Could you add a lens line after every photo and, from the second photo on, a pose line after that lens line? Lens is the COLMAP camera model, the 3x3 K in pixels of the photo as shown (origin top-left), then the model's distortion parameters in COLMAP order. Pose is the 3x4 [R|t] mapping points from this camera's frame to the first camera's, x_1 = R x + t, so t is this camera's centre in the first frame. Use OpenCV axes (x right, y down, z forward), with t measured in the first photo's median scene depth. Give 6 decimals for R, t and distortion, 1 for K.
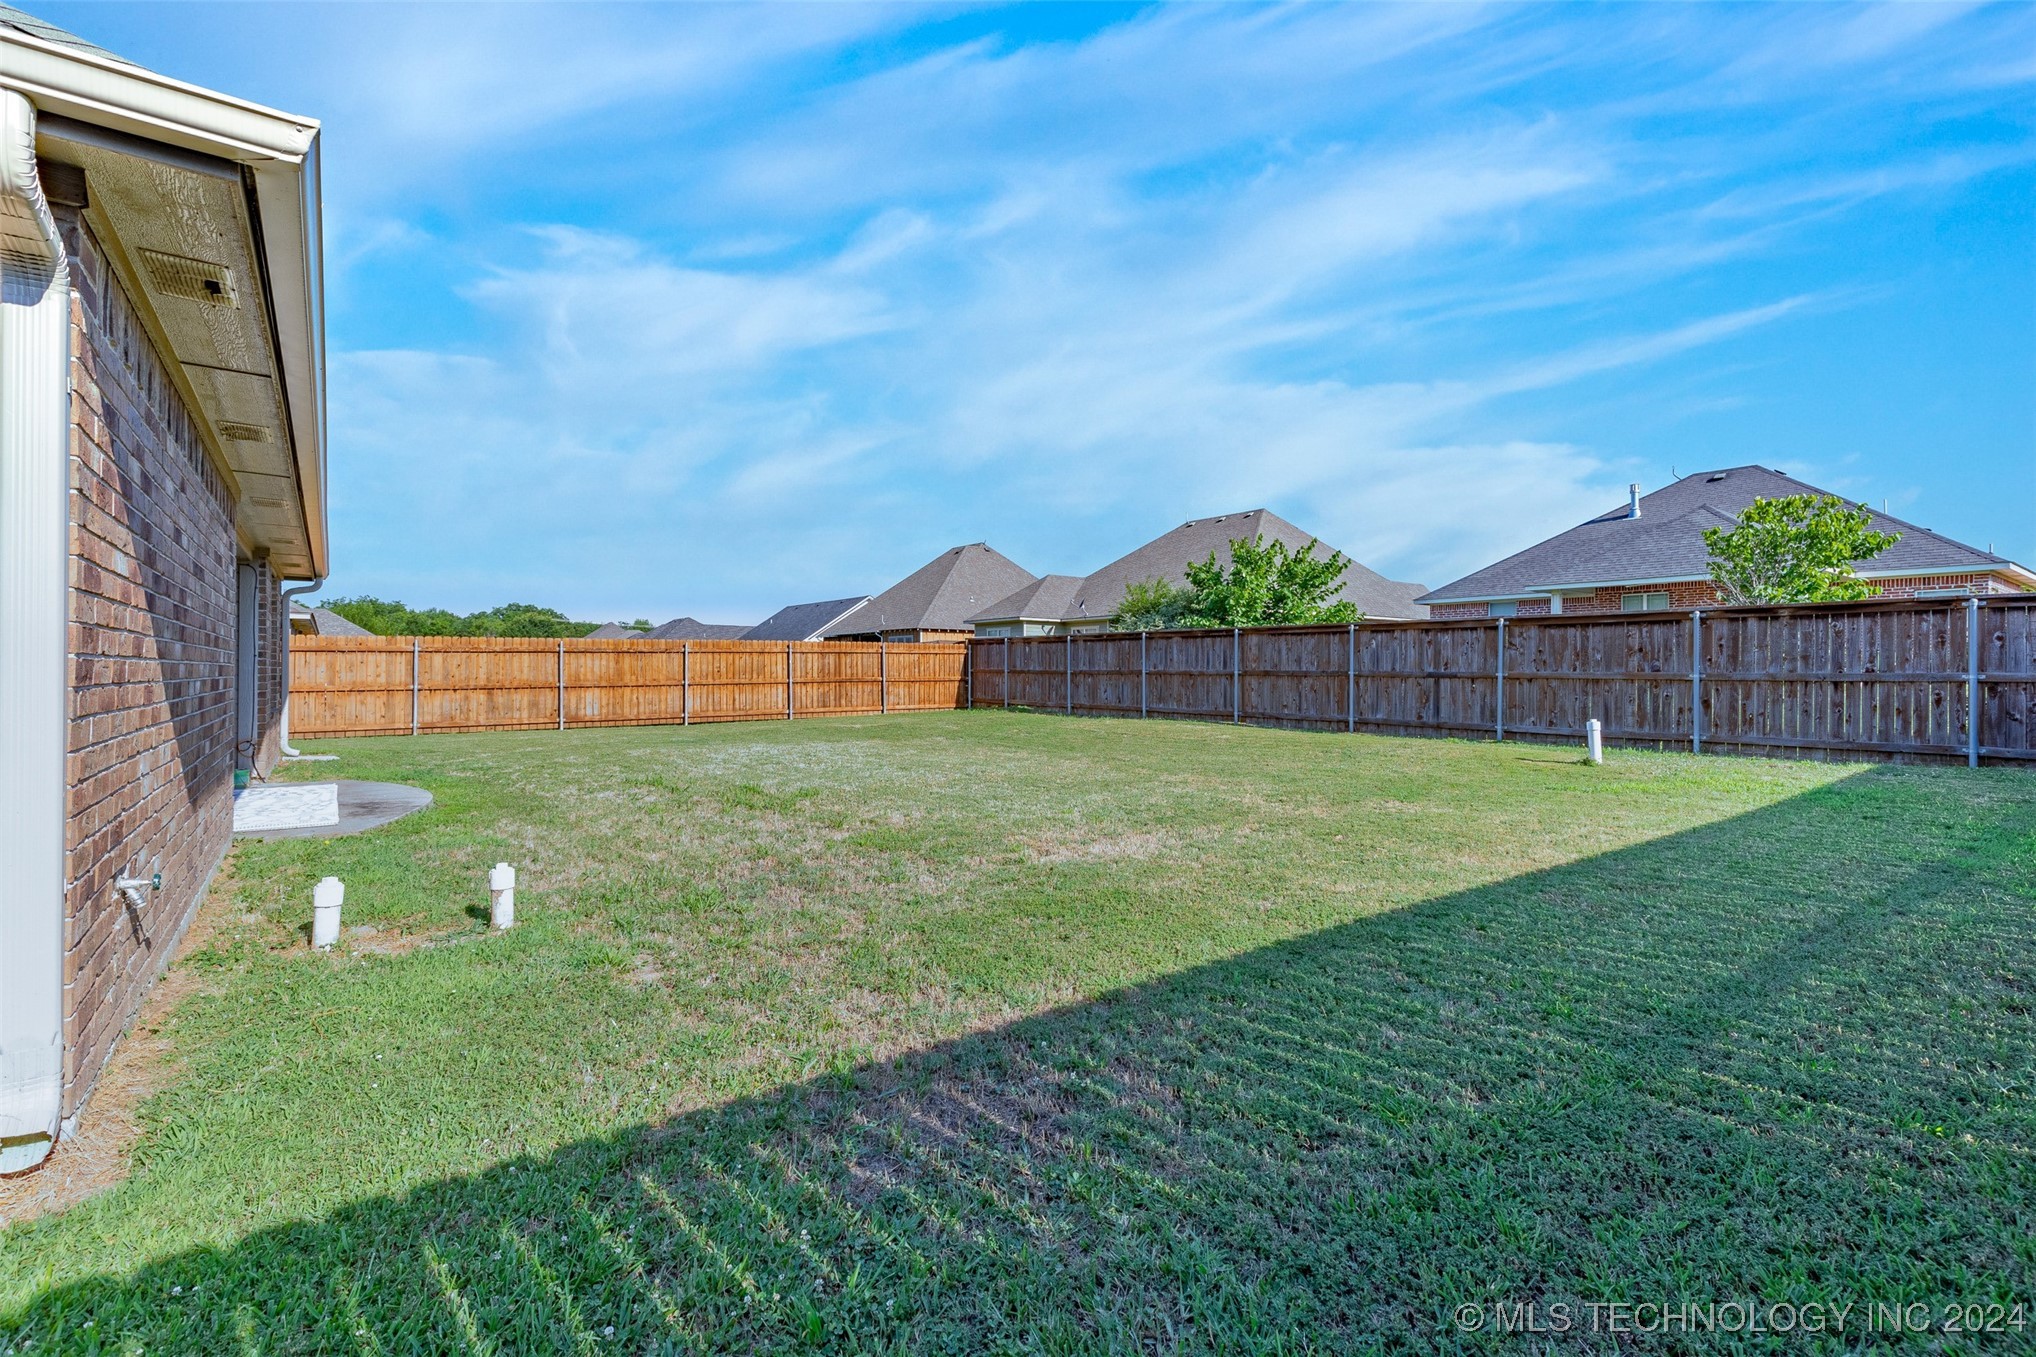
lens RADIAL K [[922.2, 0, 1030.7], [0, 922.2, 675.3], [0, 0, 1]] dist [0.008264, -0.000754]
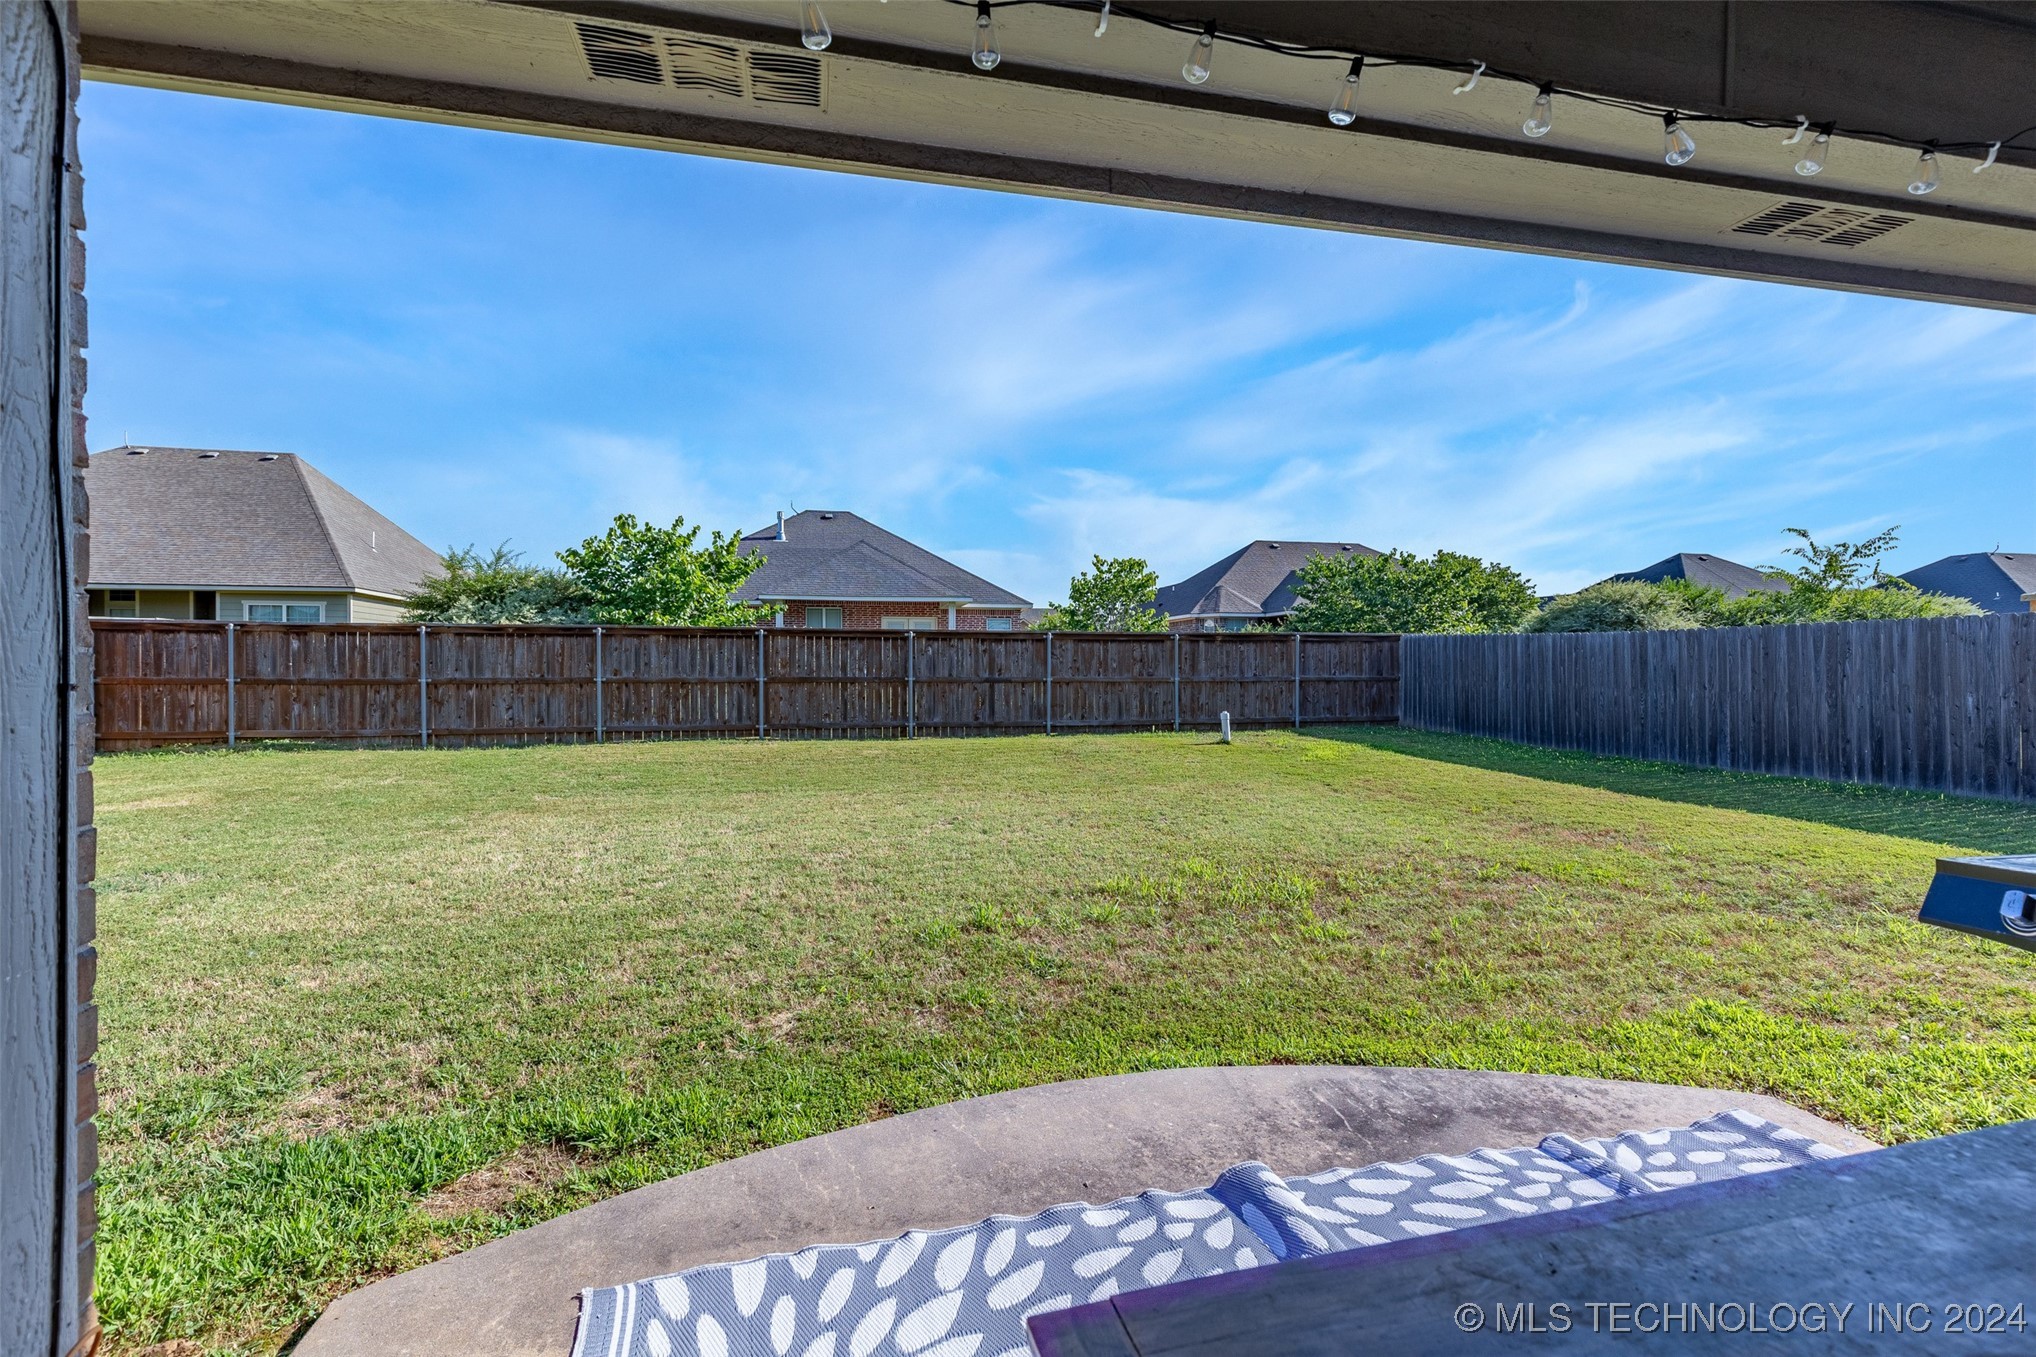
lens RADIAL K [[922.2, 0, 1022.2], [0, 922.2, 671.8], [0, 0, 1]] dist [0.008264, -0.000754]
pose [[0.403903, -0.006174, 0.914781, -0.609991], [0.007030, 0.999969, 0.003645, -0.015170], [-0.914775, 0.004959, 0.403934, 0.549175]]
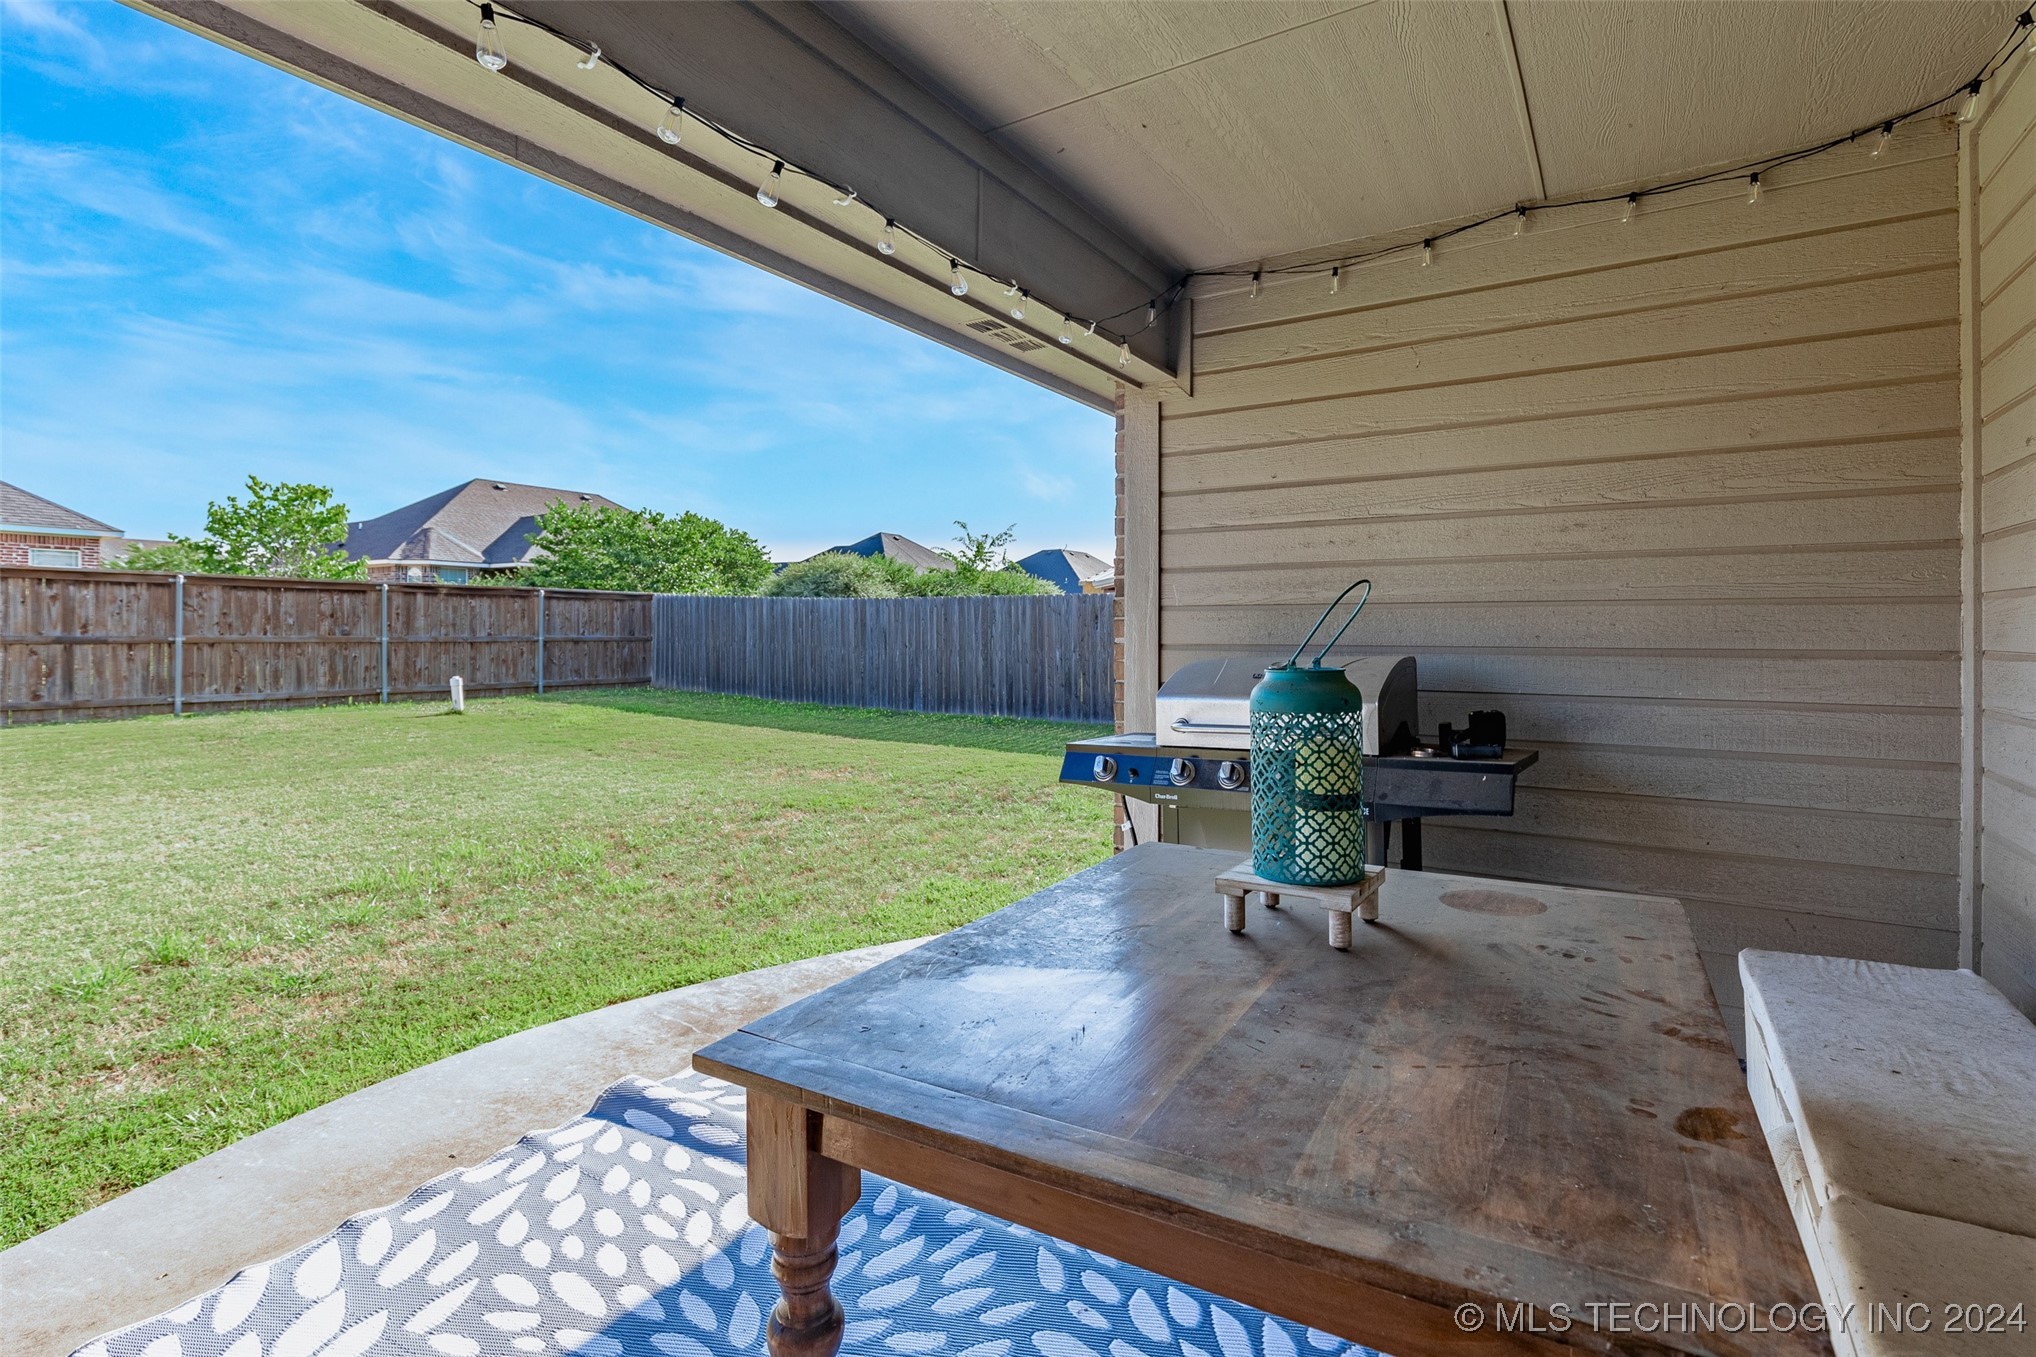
lens RADIAL K [[973.0, 0, 1031.1], [0, 973.0, 633.9], [0, 0, 1]] dist [0.002654, 0.000268]
pose [[-0.352356, -0.007253, 0.935838, -0.647563], [-0.003197, 0.999973, 0.006546, -0.014449], [-0.935861, -0.000685, -0.352370, 0.572047]]
